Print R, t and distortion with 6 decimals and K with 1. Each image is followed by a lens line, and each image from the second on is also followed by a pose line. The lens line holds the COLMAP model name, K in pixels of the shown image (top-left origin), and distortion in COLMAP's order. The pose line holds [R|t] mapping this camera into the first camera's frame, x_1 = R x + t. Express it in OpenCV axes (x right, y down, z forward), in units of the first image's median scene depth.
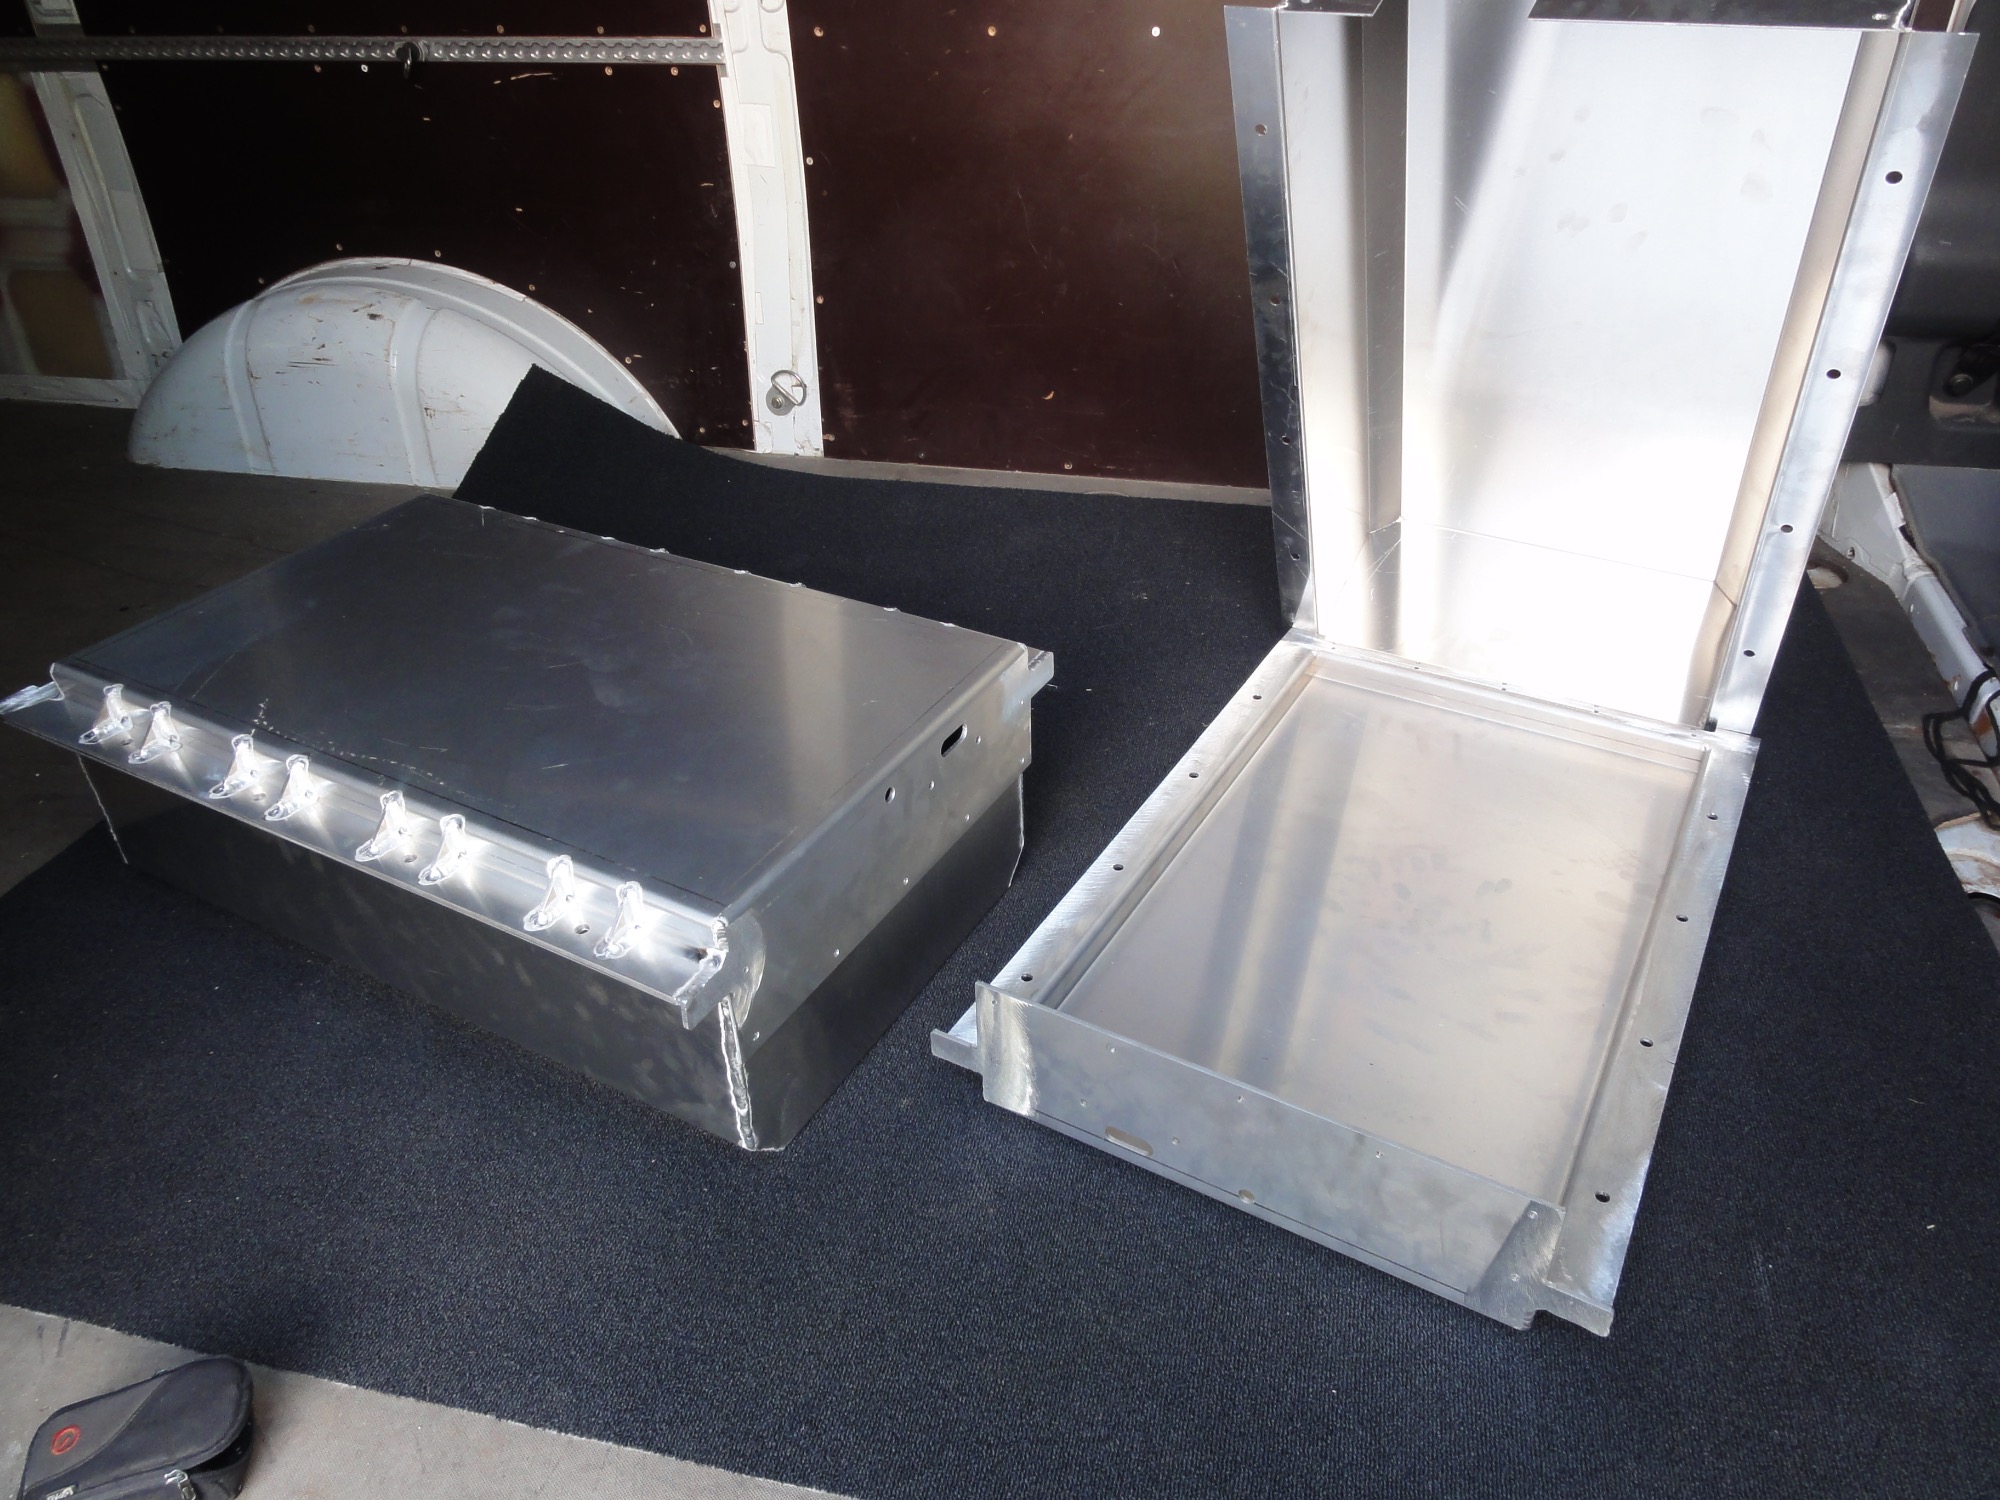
lens RADIAL K [[1423.4, 0, 1000.0], [0, 1423.4, 748.4], [0, 0, 1]] dist [0.008793, -0.002541]
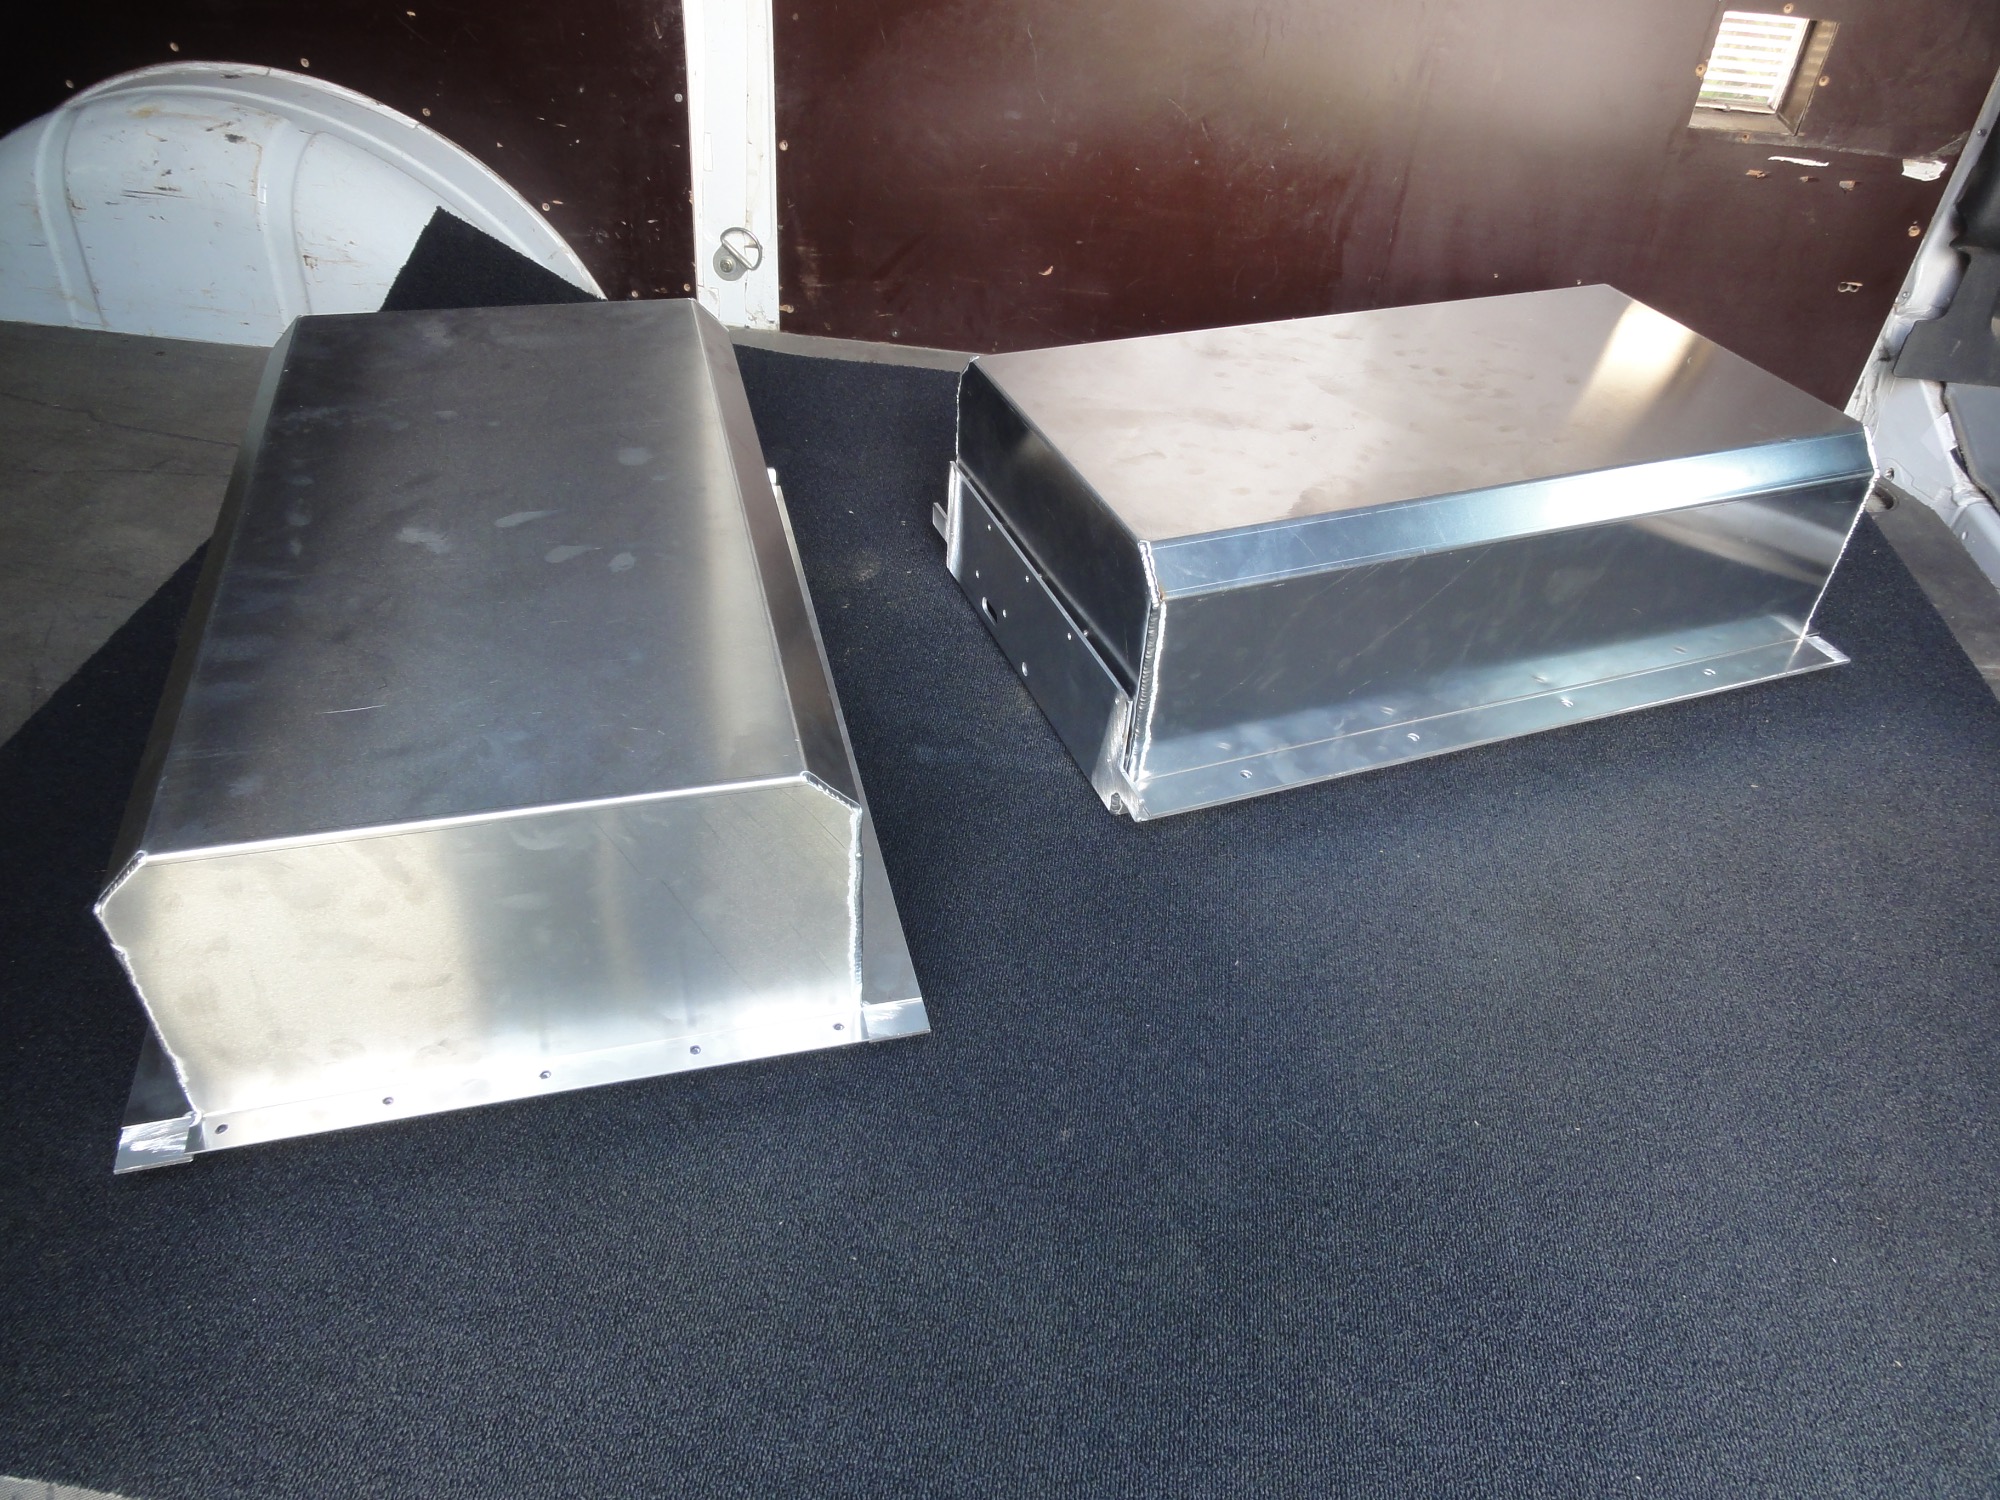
lens RADIAL K [[1423.4, 0, 1001.3], [0, 1423.4, 750.7], [0, 0, 1]] dist [0.008793, -0.002541]
pose [[0.990589, -0.006024, 0.136737, -0.115371], [-0.006762, 0.995657, 0.092853, -0.031319], [-0.136702, -0.092904, 0.986246, 0.096806]]
